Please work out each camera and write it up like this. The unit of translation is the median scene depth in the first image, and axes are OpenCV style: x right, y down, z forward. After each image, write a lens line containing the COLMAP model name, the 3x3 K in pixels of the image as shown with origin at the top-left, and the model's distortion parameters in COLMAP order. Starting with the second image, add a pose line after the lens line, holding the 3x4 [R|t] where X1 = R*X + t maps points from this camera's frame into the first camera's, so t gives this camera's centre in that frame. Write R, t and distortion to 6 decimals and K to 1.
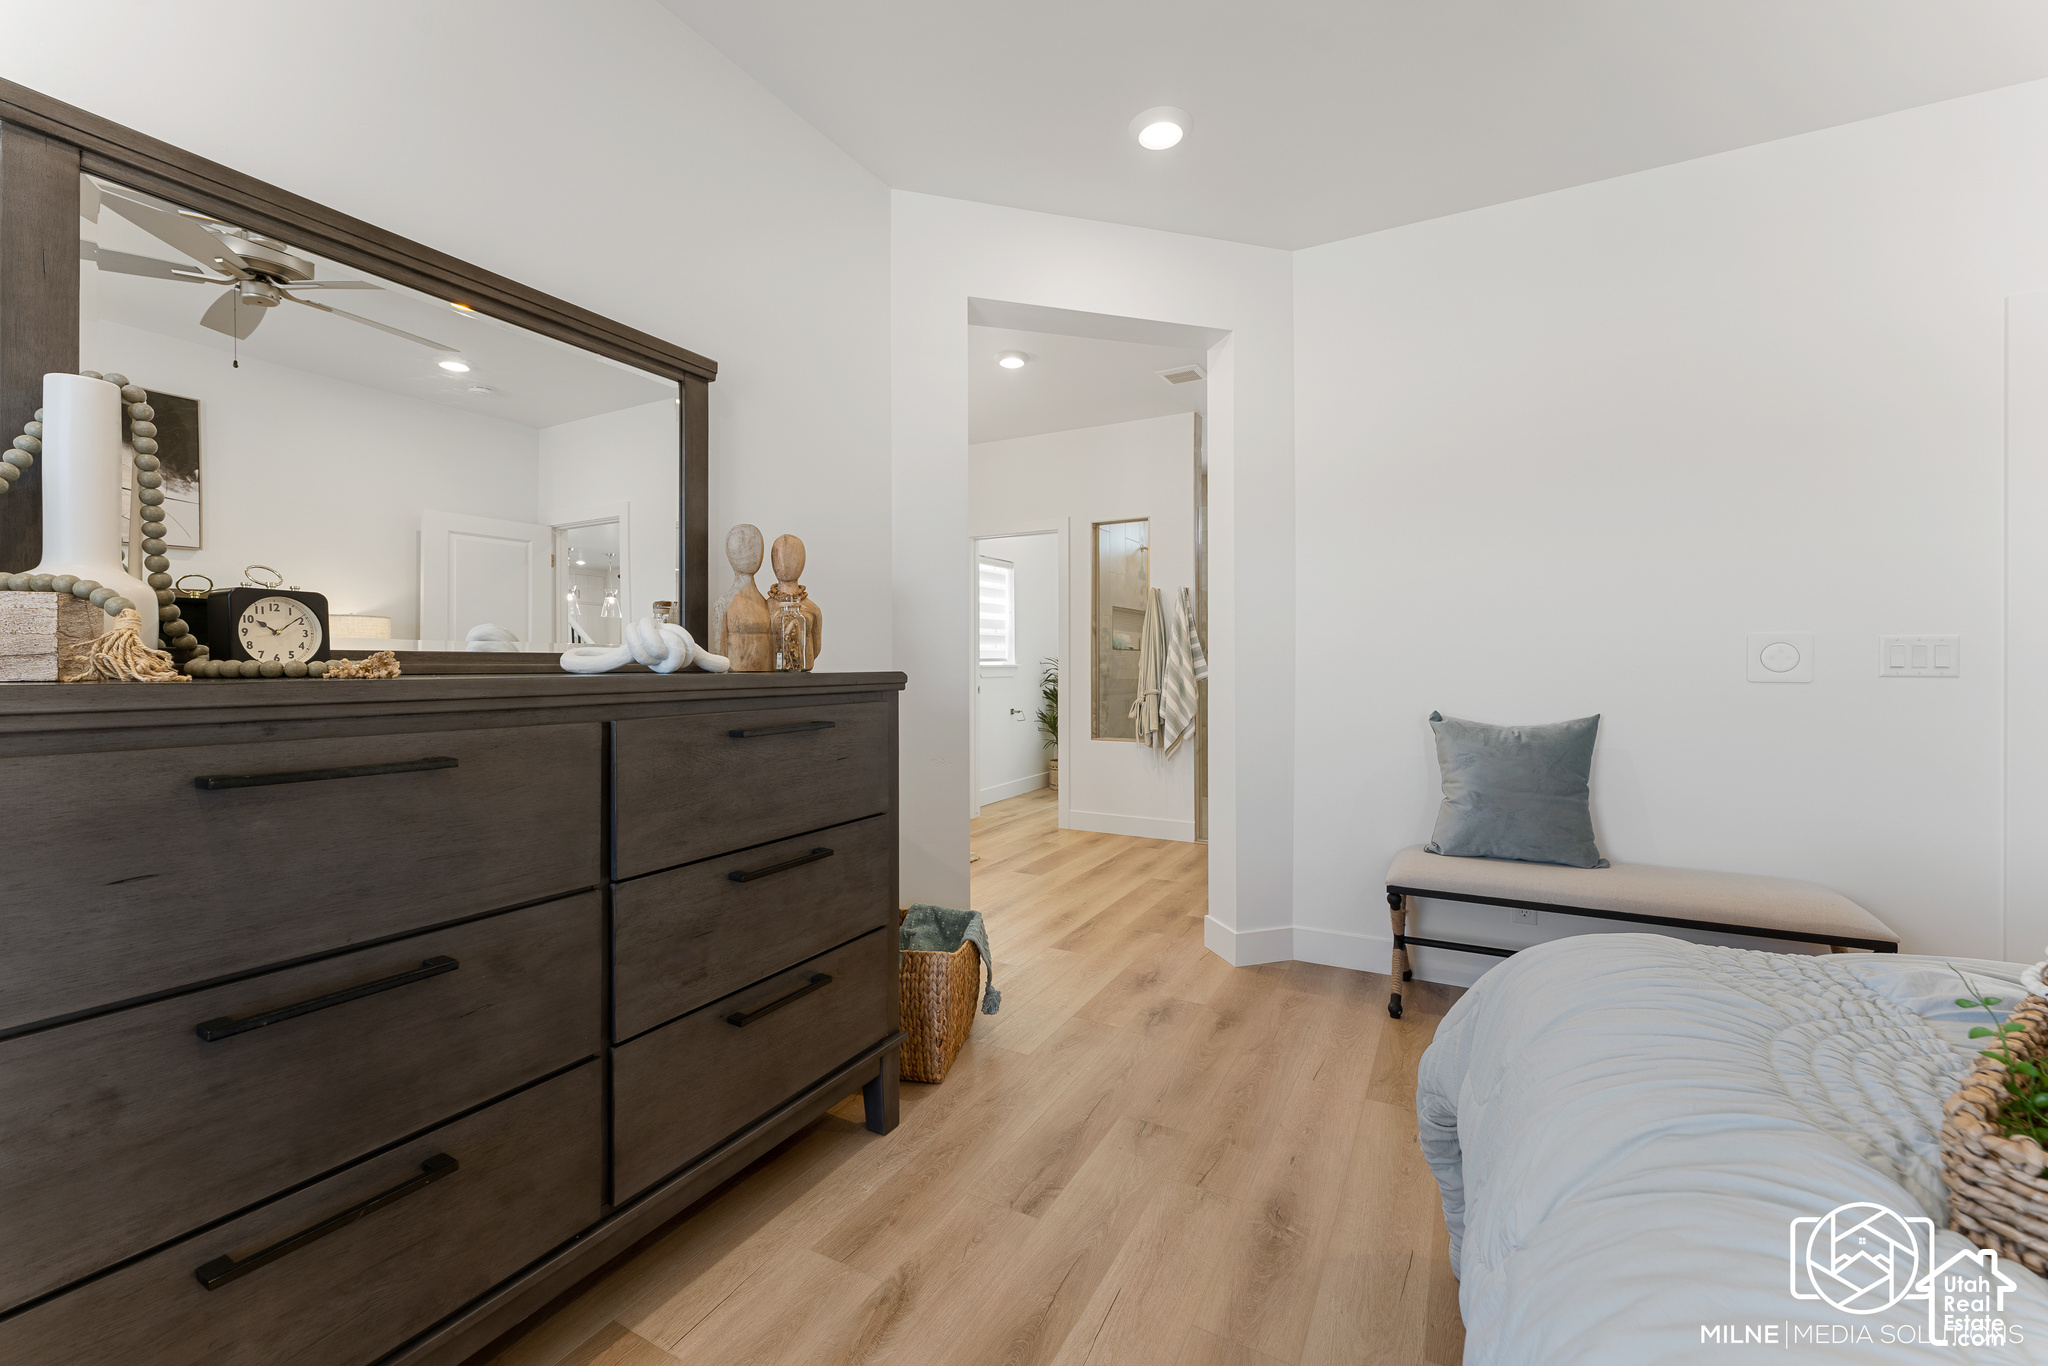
lens RADIAL K [[821.0, 0, 1017.6], [0, 821.0, 667.1], [0, 0, 1]] dist [-0.002450, -0.000028]
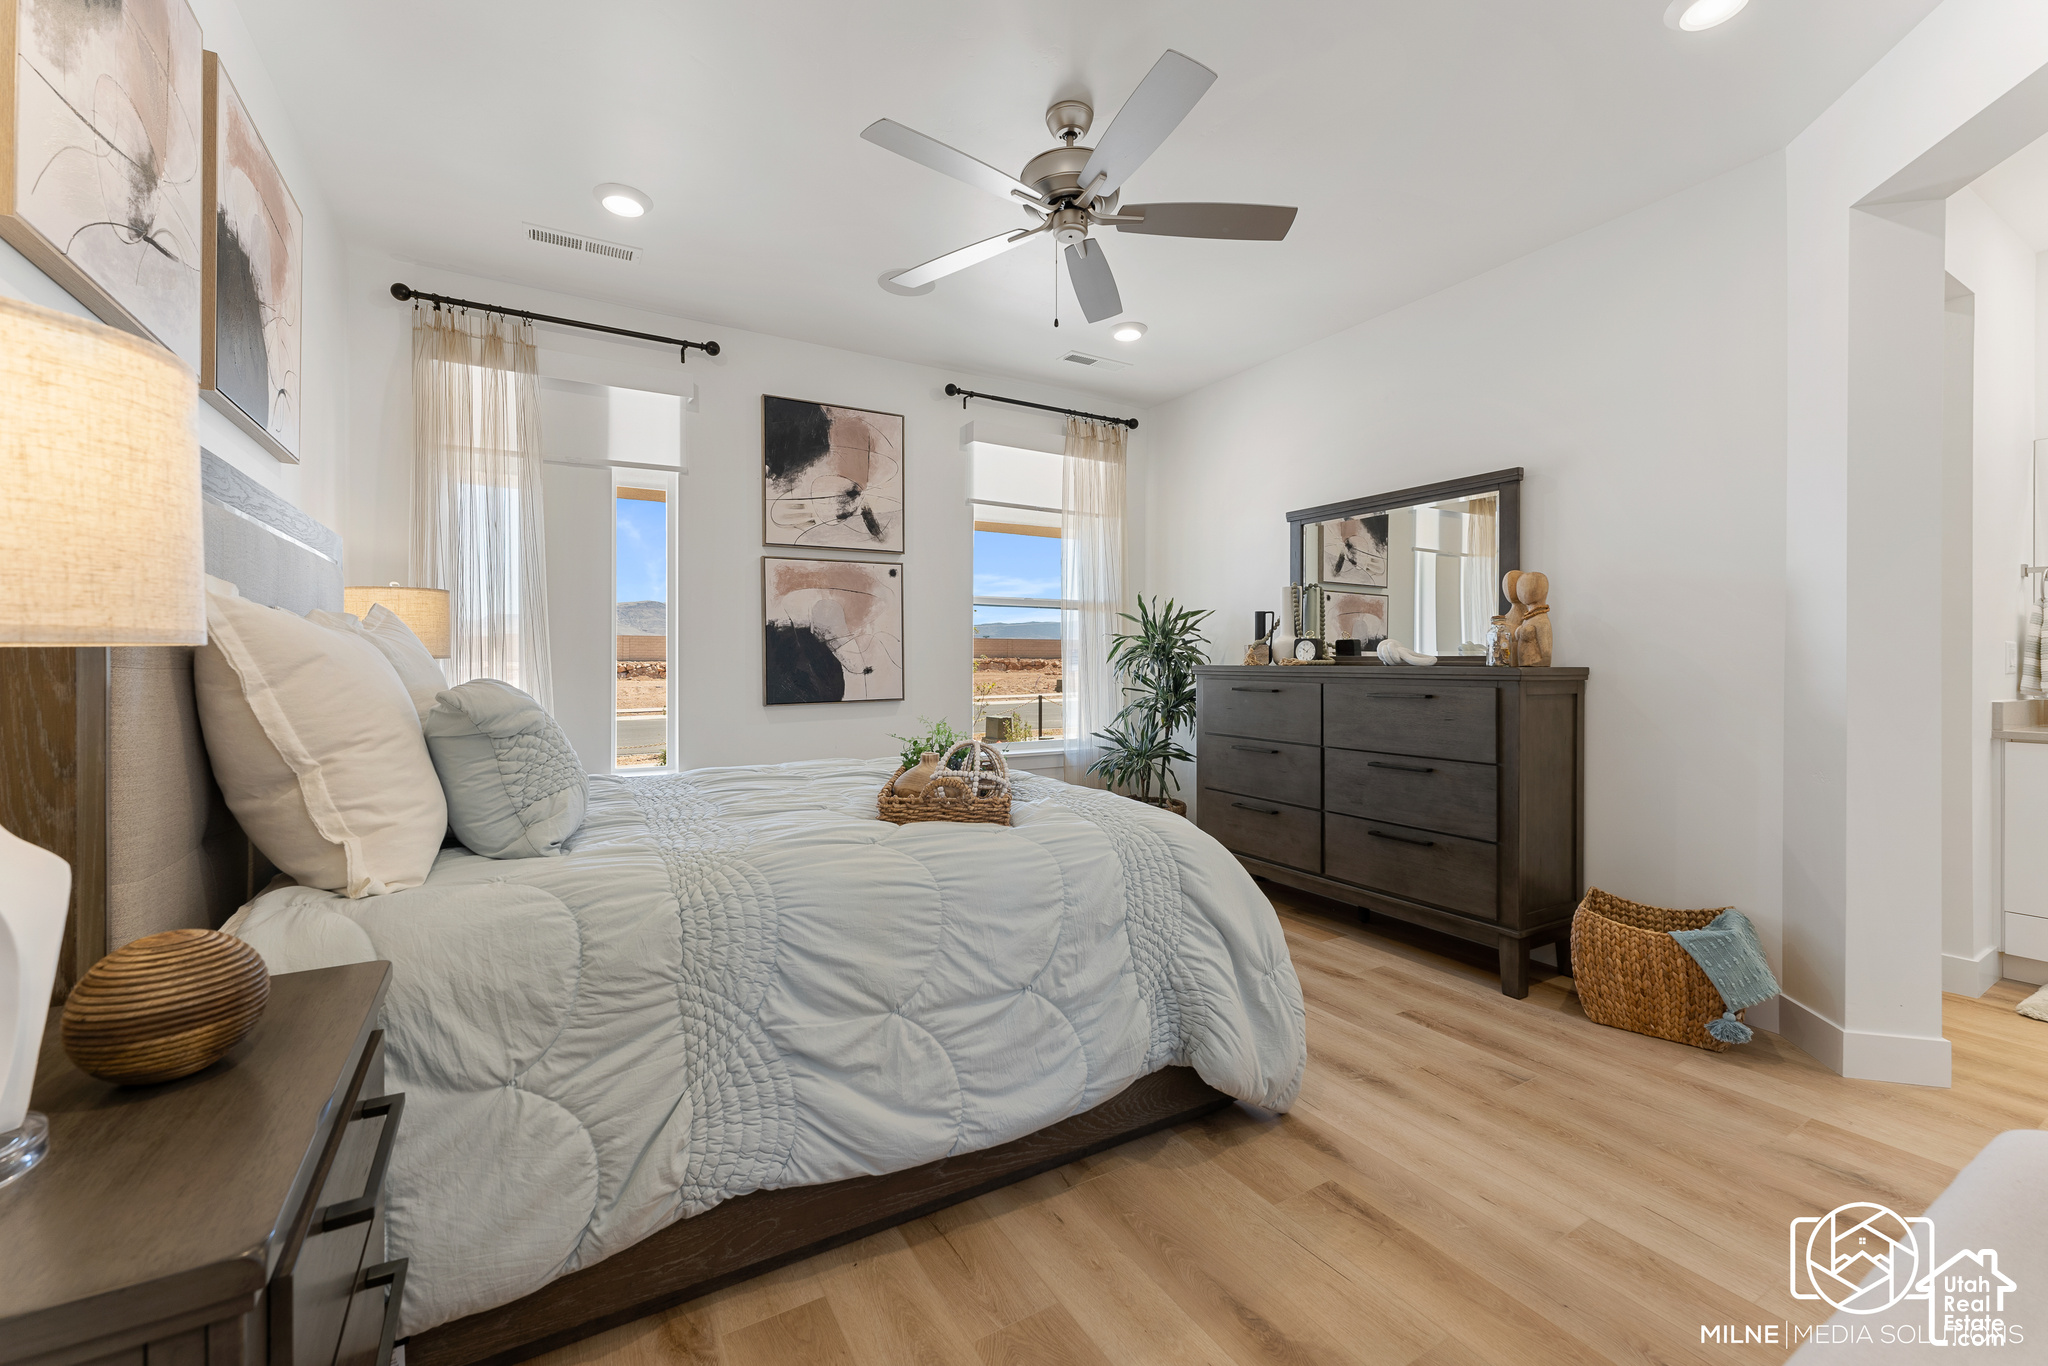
lens RADIAL K [[821.0, 0, 1022.0], [0, 821.0, 669.9], [0, 0, 1]] dist [-0.002450, -0.000028]
pose [[-0.507055, 0.007732, -0.861879, 1.800768], [-0.005546, 0.999910, 0.012233, -0.002071], [0.861896, 0.010983, -0.506966, 1.215680]]
